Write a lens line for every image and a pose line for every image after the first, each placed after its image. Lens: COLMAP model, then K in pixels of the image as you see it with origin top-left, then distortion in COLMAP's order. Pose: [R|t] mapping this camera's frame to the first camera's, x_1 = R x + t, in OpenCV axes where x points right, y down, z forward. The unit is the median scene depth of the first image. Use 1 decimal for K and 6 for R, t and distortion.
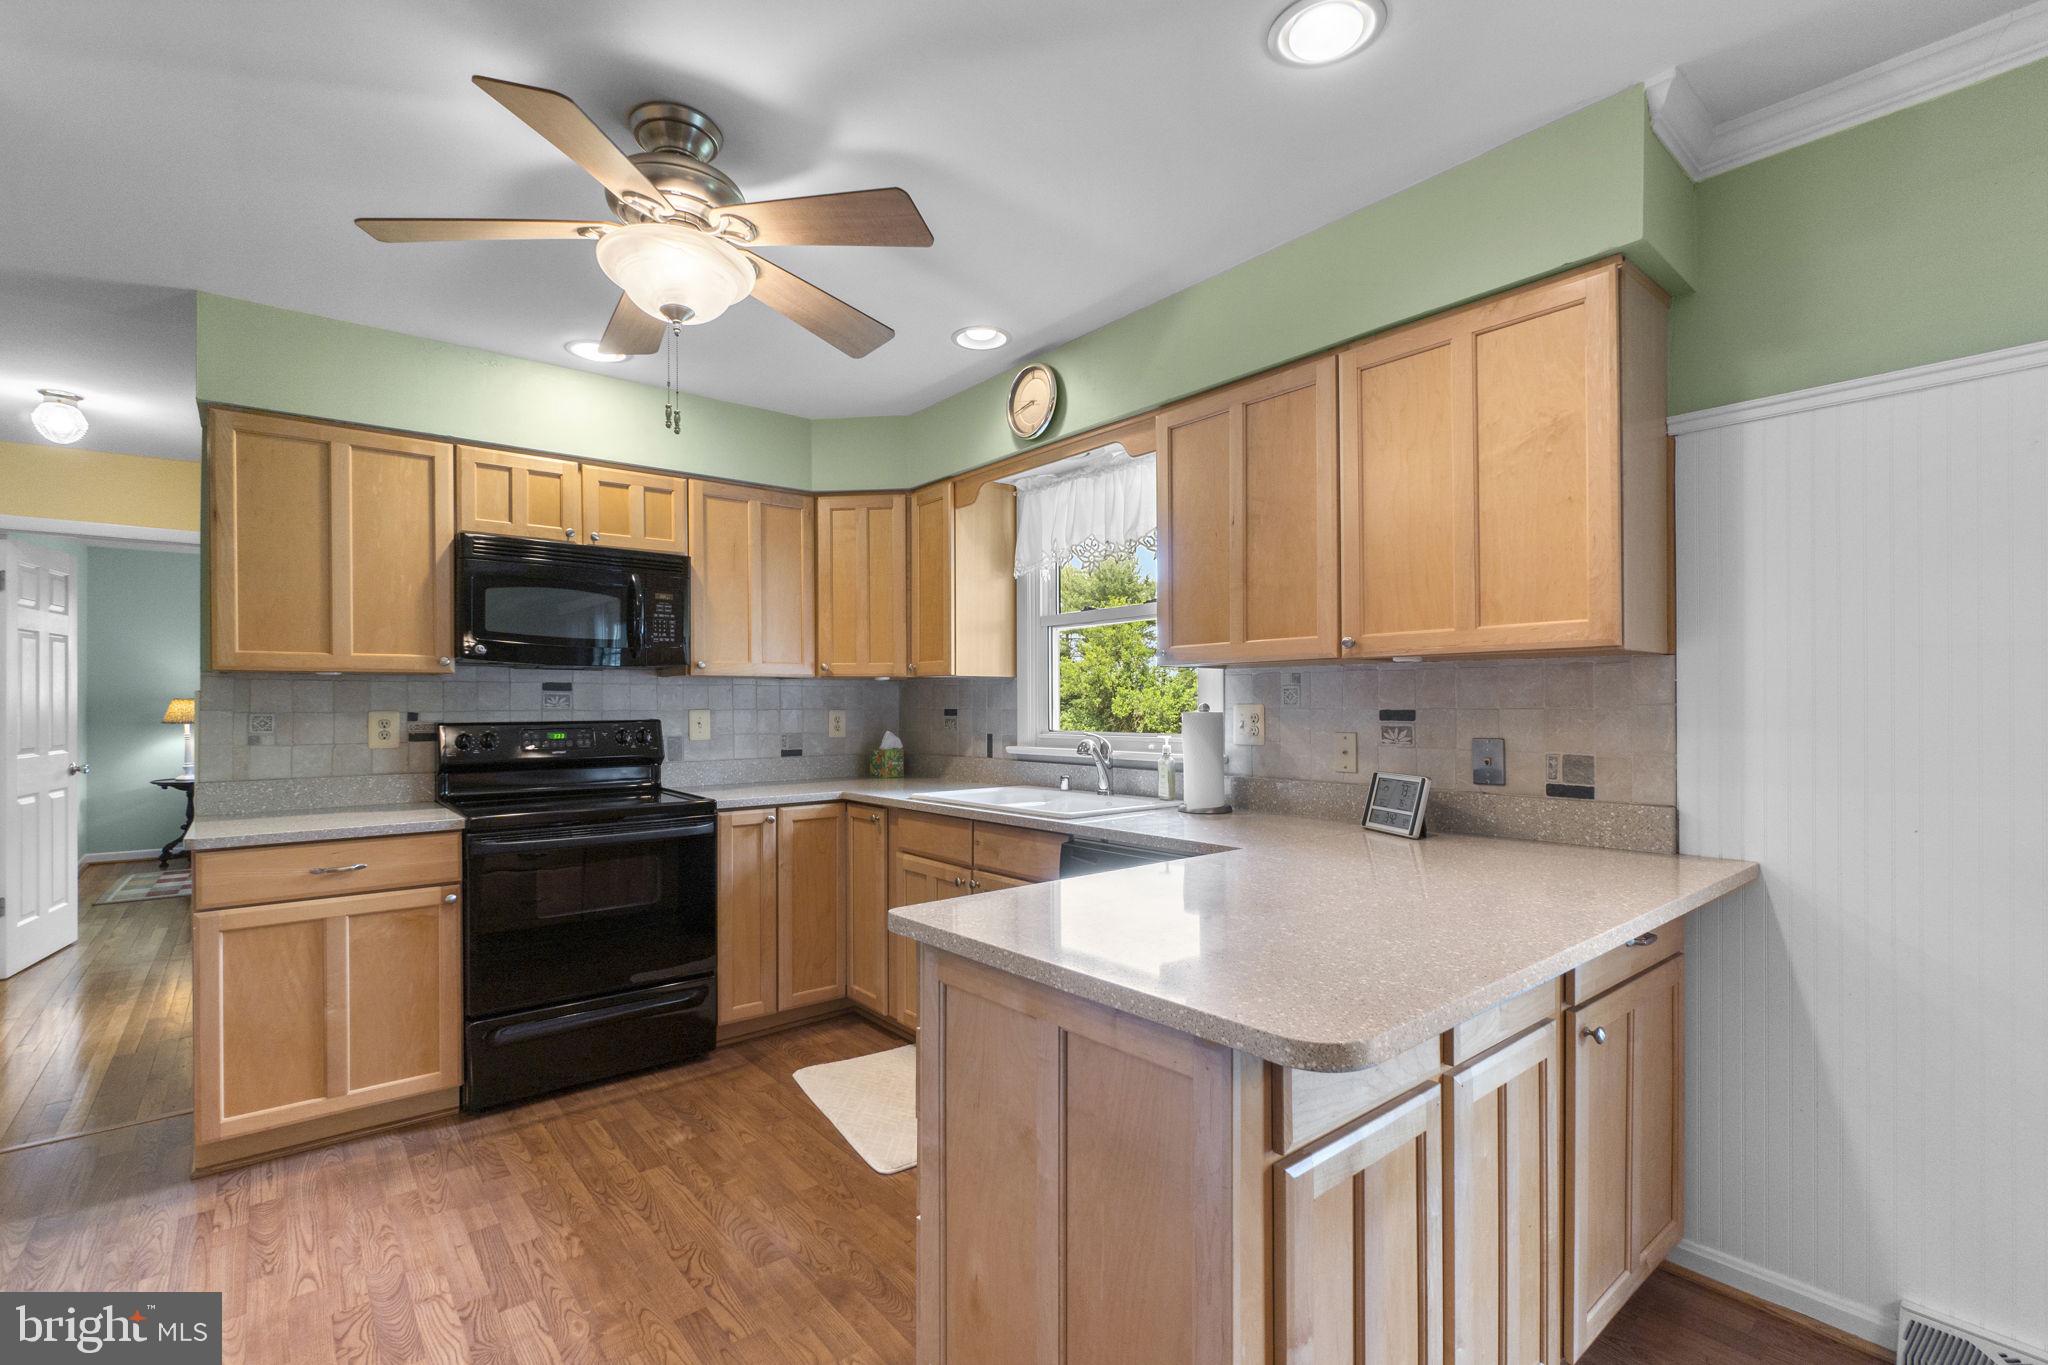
lens RADIAL K [[915.8, 0, 1020.0], [0, 915.8, 702.3], [0, 0, 1]] dist [-0.001819, -0.000006]
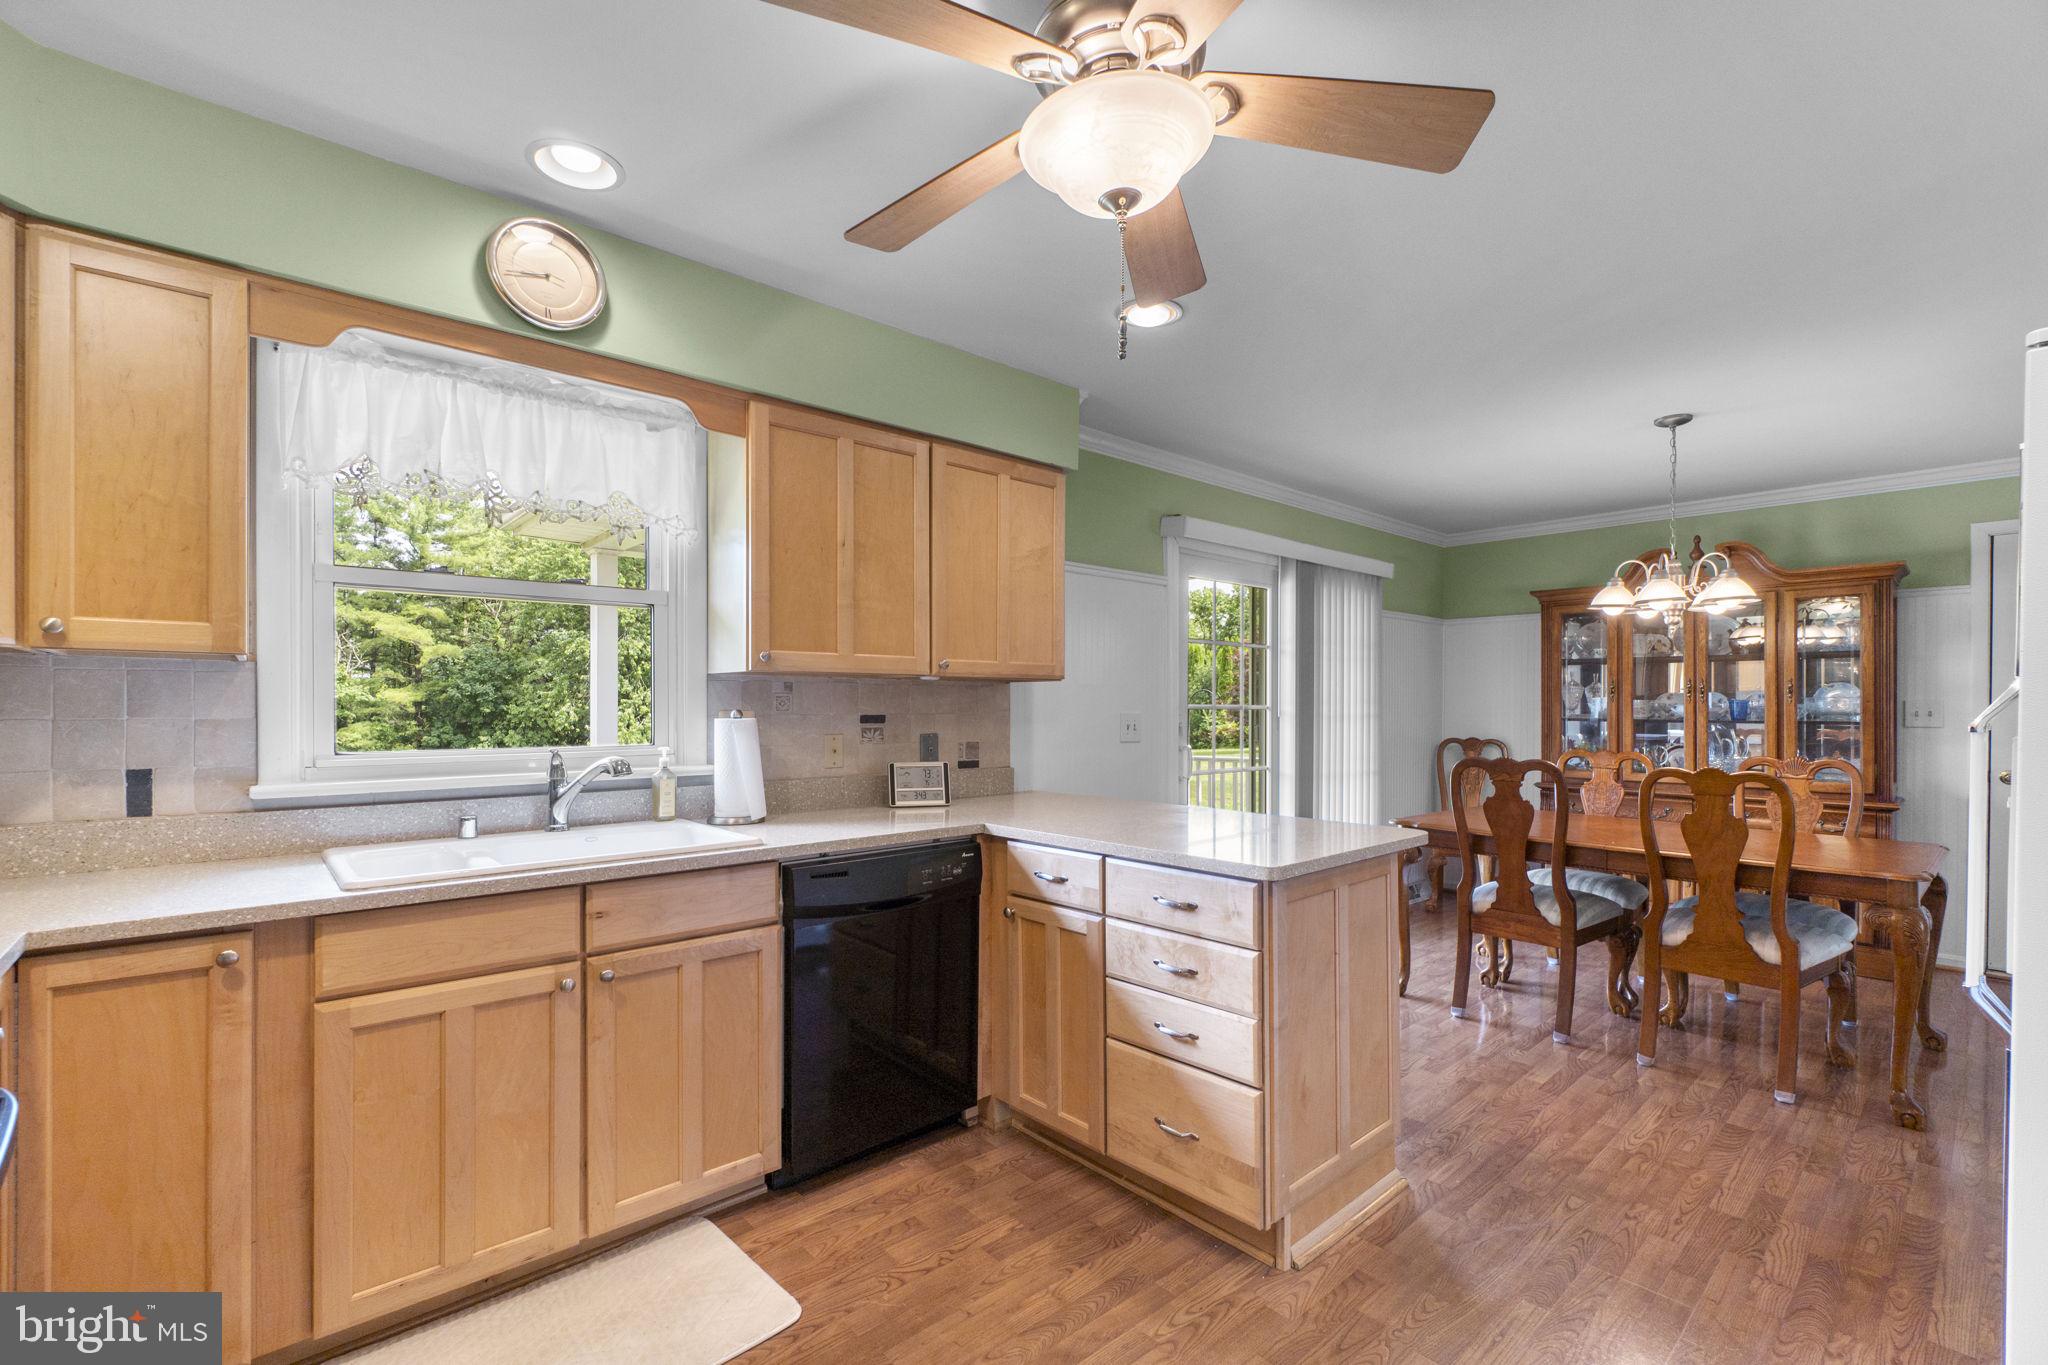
lens RADIAL K [[883.3, 0, 995.1], [0, 883.3, 713.5], [0, 0, 1]] dist [-0.001673, -0.000083]
pose [[-0.020264, -0.001686, 0.999793, -0.837652], [-0.000647, 0.999998, 0.001674, 0.003969], [-0.999794, -0.000613, -0.020265, 0.855722]]
